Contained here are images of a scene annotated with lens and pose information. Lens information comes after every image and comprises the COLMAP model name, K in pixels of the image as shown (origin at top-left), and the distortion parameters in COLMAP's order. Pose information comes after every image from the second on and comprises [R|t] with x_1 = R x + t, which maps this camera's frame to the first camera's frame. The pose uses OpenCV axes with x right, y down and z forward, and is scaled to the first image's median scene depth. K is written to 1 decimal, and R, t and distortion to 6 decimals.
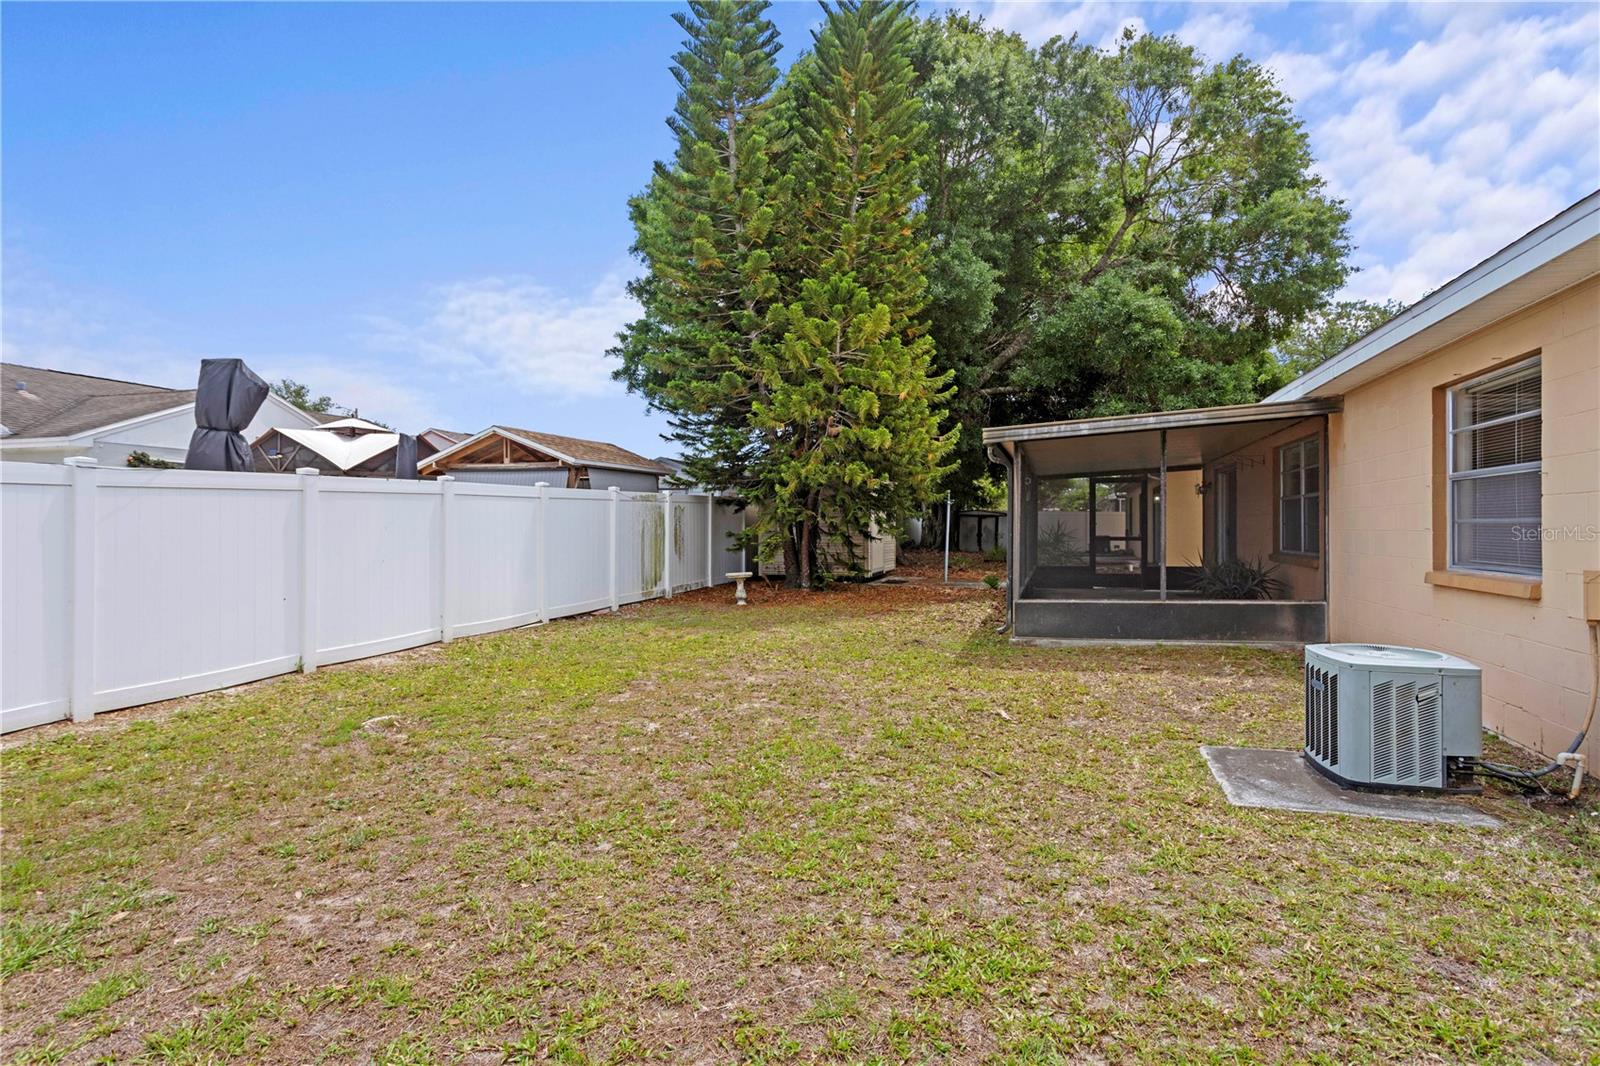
lens RADIAL K [[795.7, 0, 798.9], [0, 795.7, 522.4], [0, 0, 1]] dist [-0.008940, 0.002690]
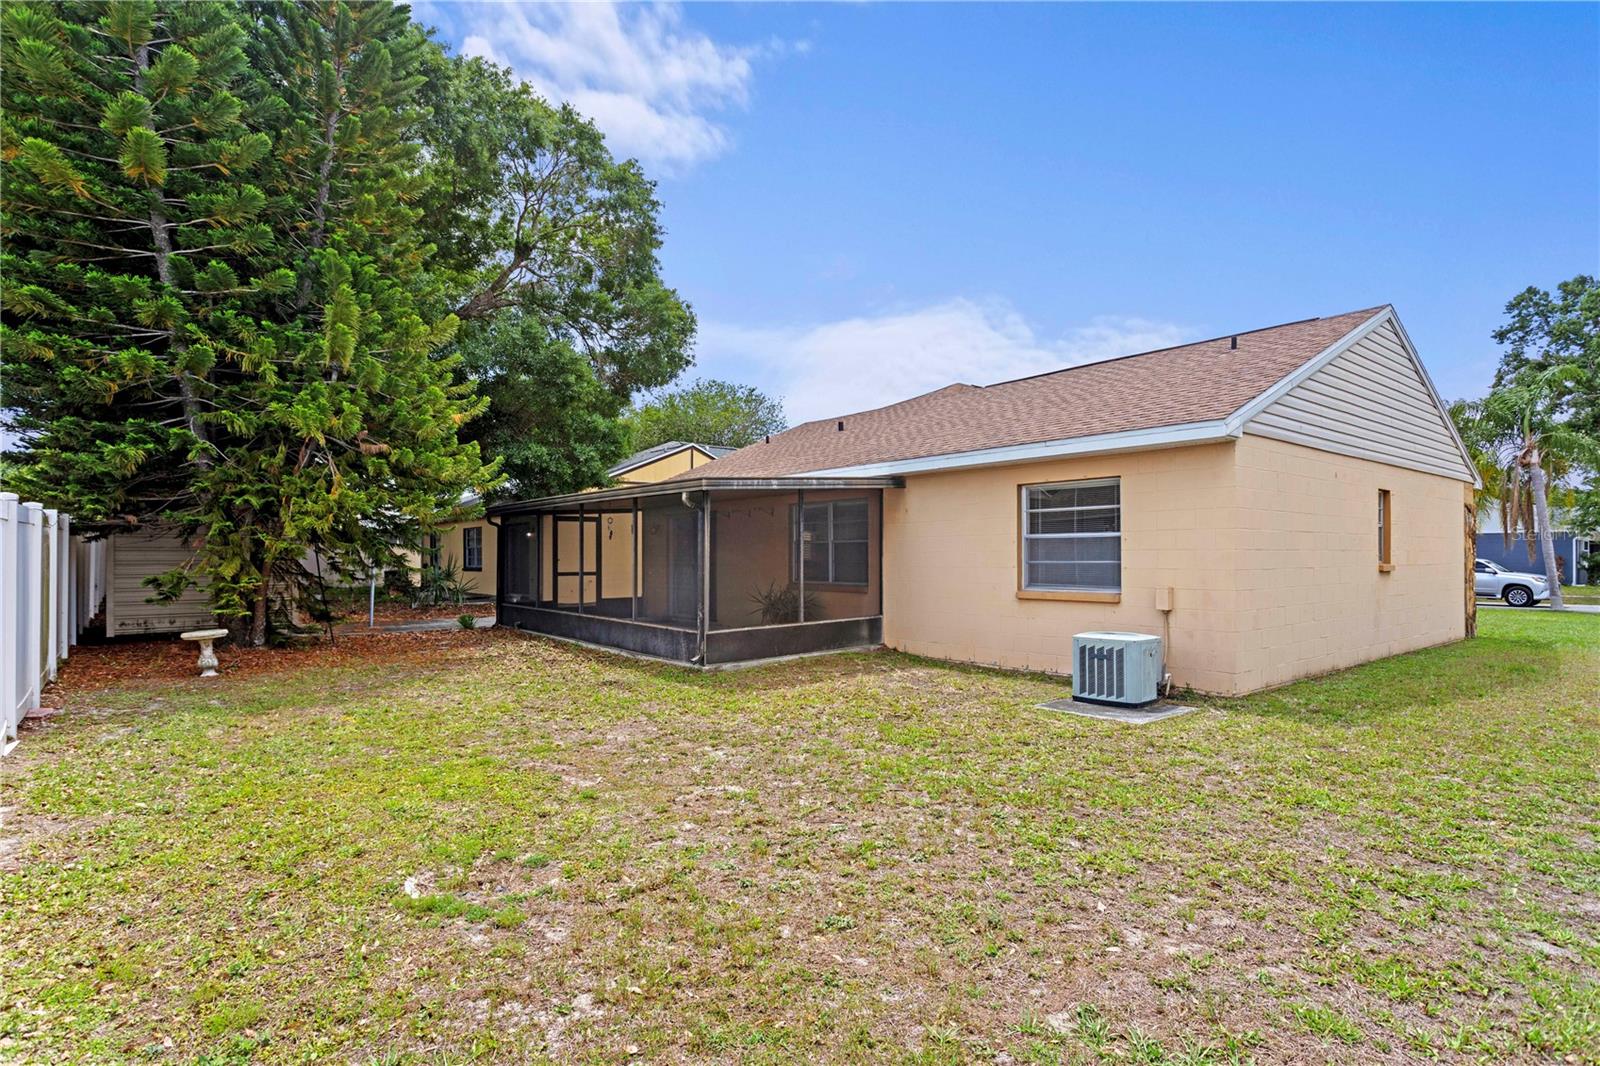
lens RADIAL K [[809.9, 0, 802.9], [0, 809.9, 537.9], [0, 0, 1]] dist [-0.015971, 0.009415]
pose [[0.566886, 0.018494, 0.823589, -0.669195], [-0.002793, 0.999785, -0.020529, -0.011474], [-0.823791, 0.009337, 0.566816, 0.290712]]
